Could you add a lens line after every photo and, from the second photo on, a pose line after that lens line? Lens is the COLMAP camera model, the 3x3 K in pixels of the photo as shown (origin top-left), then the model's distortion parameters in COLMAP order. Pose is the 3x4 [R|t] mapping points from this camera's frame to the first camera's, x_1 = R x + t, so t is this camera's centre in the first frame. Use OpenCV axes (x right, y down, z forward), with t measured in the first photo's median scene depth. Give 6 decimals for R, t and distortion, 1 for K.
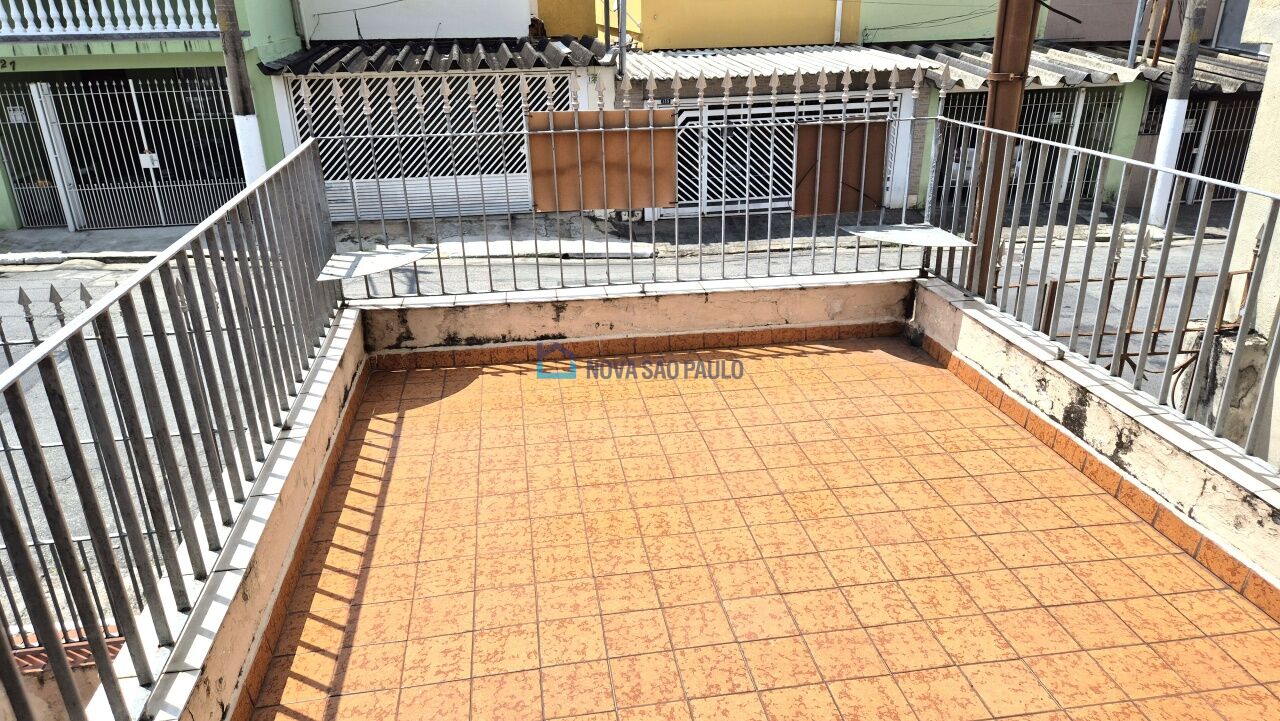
lens RADIAL K [[878.3, 0, 641.5], [0, 878.3, 356.5], [0, 0, 1]] dist [0.066673, -0.065455]
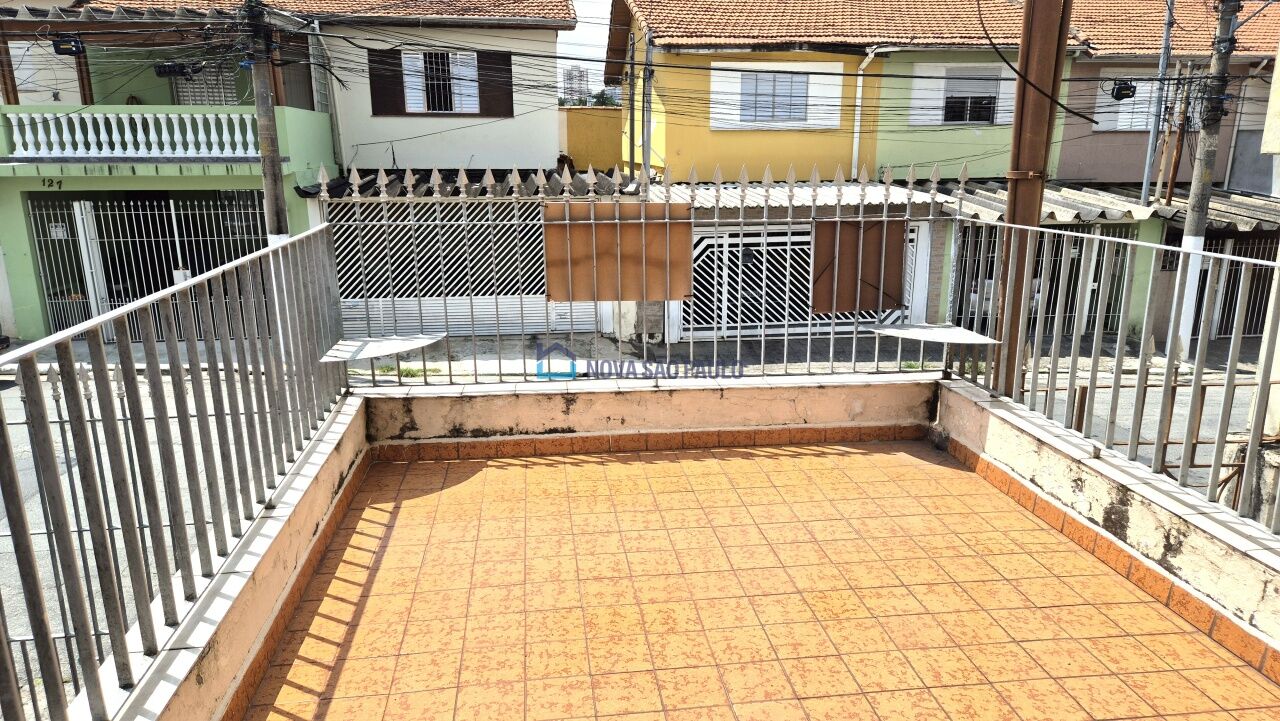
lens RADIAL K [[878.3, 0, 646.3], [0, 878.3, 361.9], [0, 0, 1]] dist [0.066673, -0.065455]
pose [[0.999648, 0.018306, -0.019189, 0.011013], [-0.020838, 0.989745, -0.141319, 0.045638], [0.016405, 0.141669, 0.989778, 0.044992]]
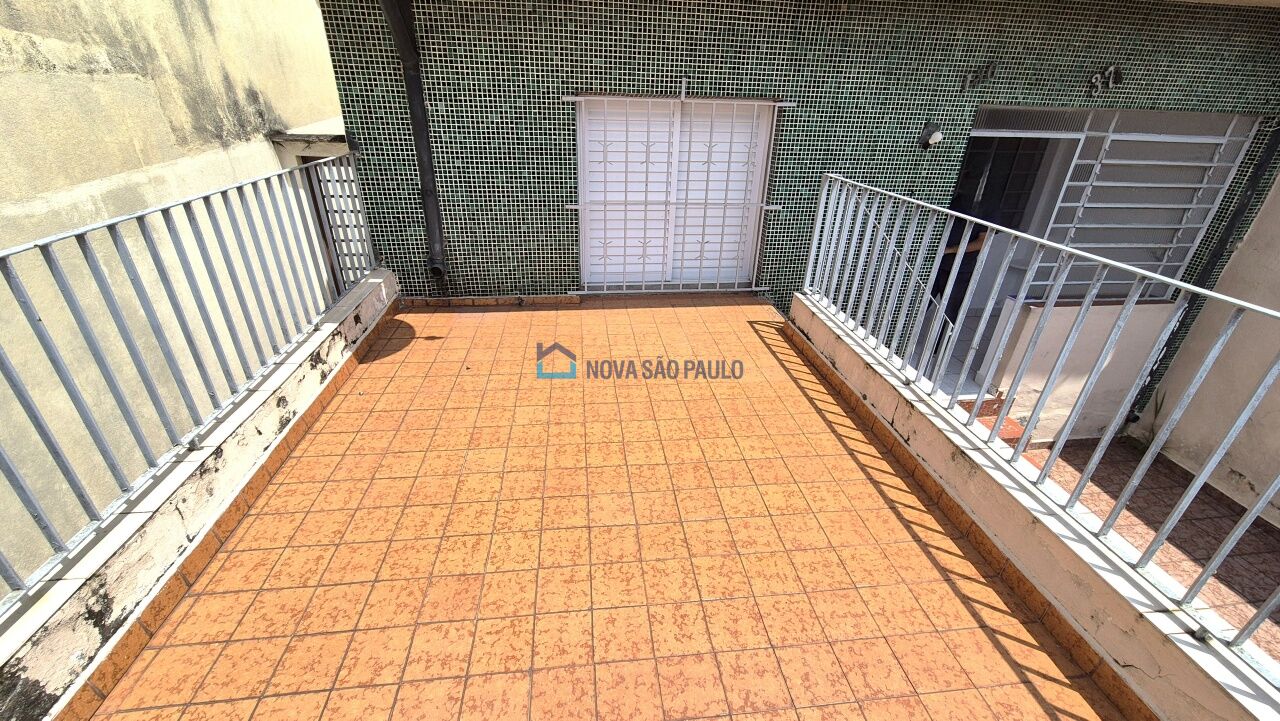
lens RADIAL K [[524.7, 0, 641.5], [0, 524.7, 361.3], [0, 0, 1]] dist [-0.001691, 0.001466]
pose [[-0.998873, -0.030266, 0.036551, 0.045107], [0.007601, 0.658229, 0.752779, -0.348654], [-0.046843, 0.752209, -0.657258, 0.985052]]
